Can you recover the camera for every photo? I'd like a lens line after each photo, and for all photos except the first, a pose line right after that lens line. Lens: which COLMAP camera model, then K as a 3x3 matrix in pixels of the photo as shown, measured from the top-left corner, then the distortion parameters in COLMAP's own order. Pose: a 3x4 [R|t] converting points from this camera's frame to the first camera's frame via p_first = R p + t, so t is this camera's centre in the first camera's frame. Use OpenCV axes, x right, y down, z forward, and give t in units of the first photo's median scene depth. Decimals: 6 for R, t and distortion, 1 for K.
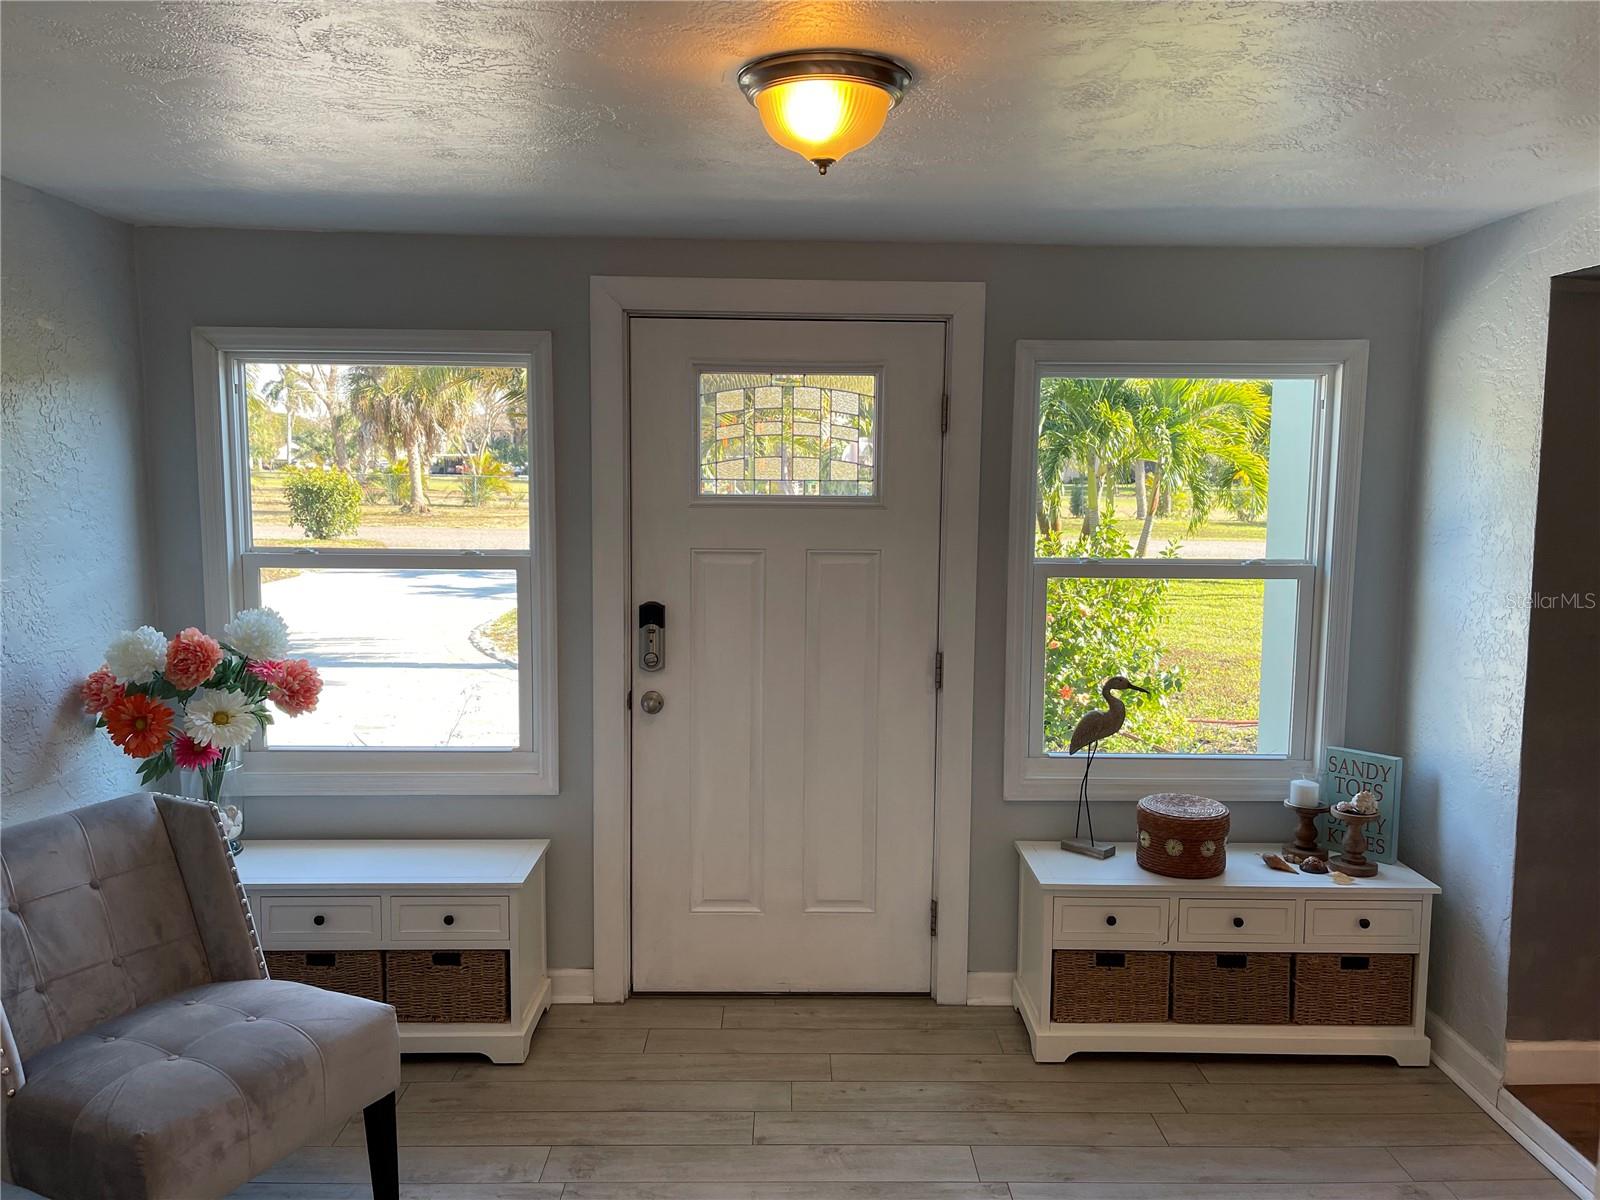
lens RADIAL K [[1195.5, 0, 800.0], [0, 1195.5, 600.0], [0, 0, 1]] dist [-0.003643, -0.008541]
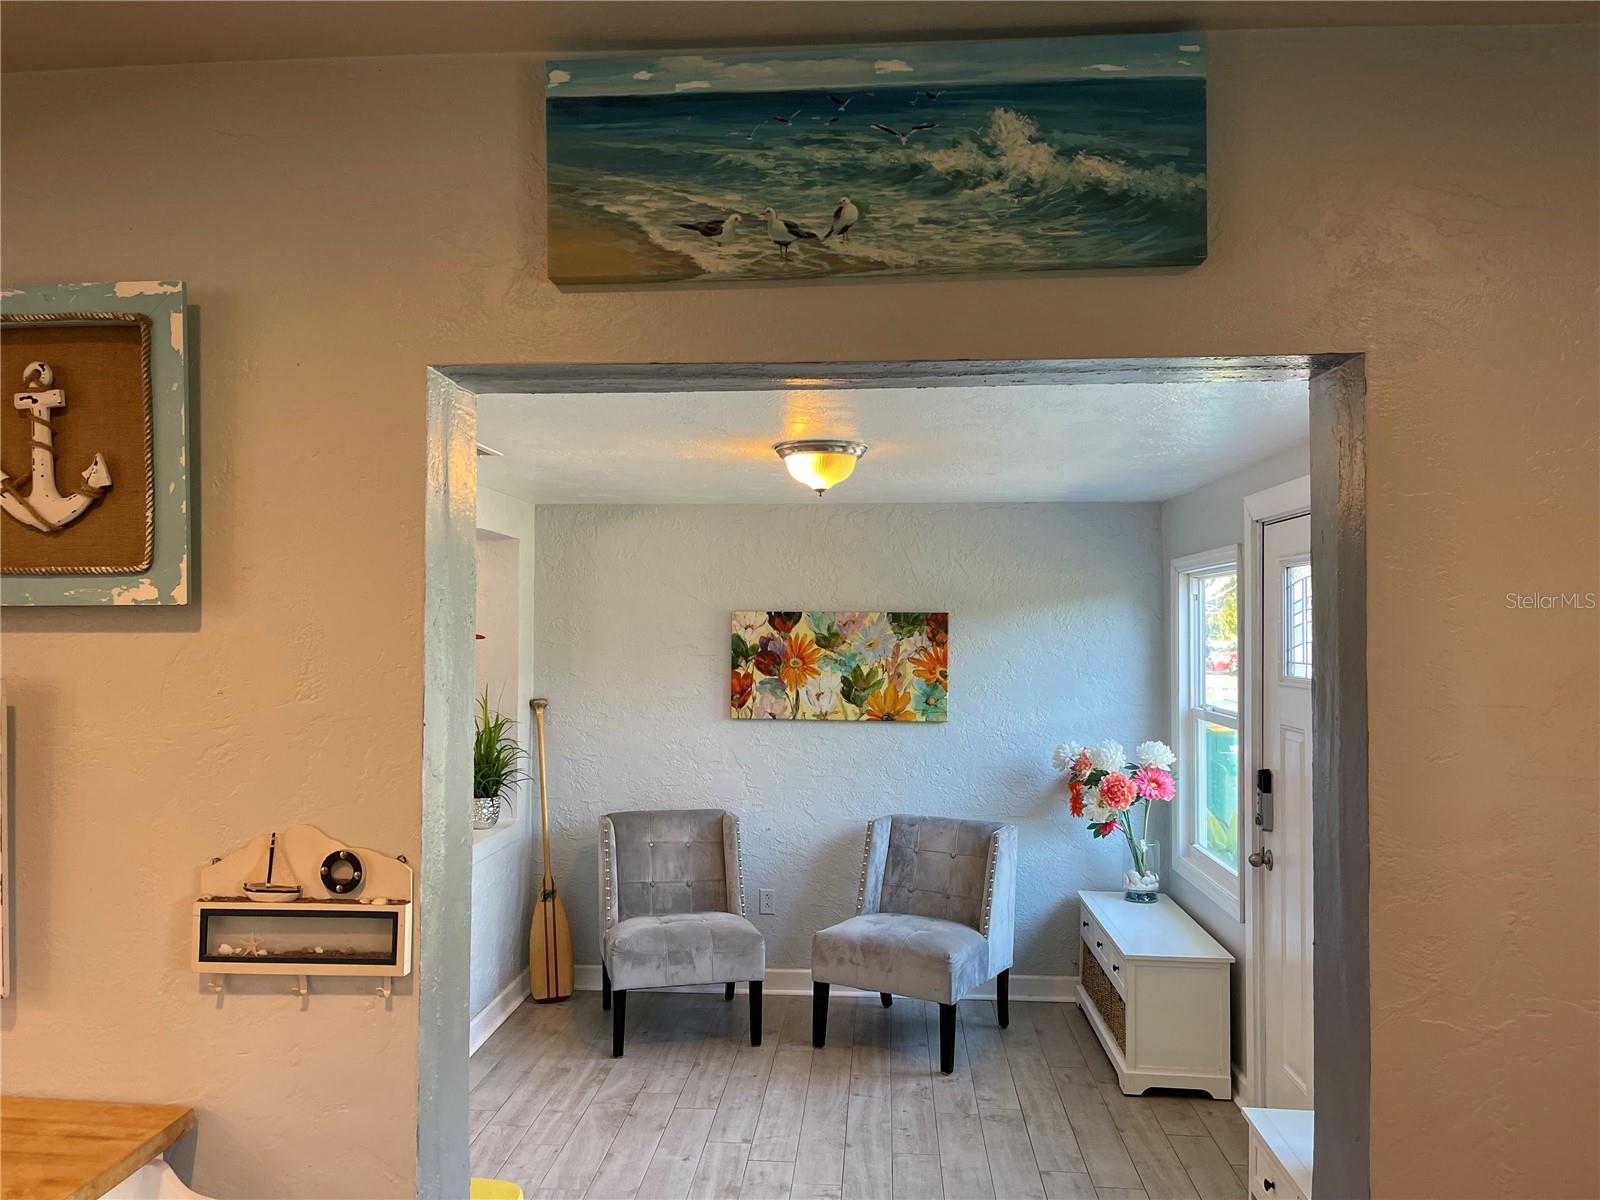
lens RADIAL K [[1195.5, 0, 800.0], [0, 1195.5, 600.0], [0, 0, 1]] dist [-0.003643, -0.008541]
pose [[-0.090284, -0.032392, -0.995389, 1.201762], [-0.113177, 0.993330, -0.022060, -0.096173], [0.989464, 0.110663, -0.093348, 0.734381]]
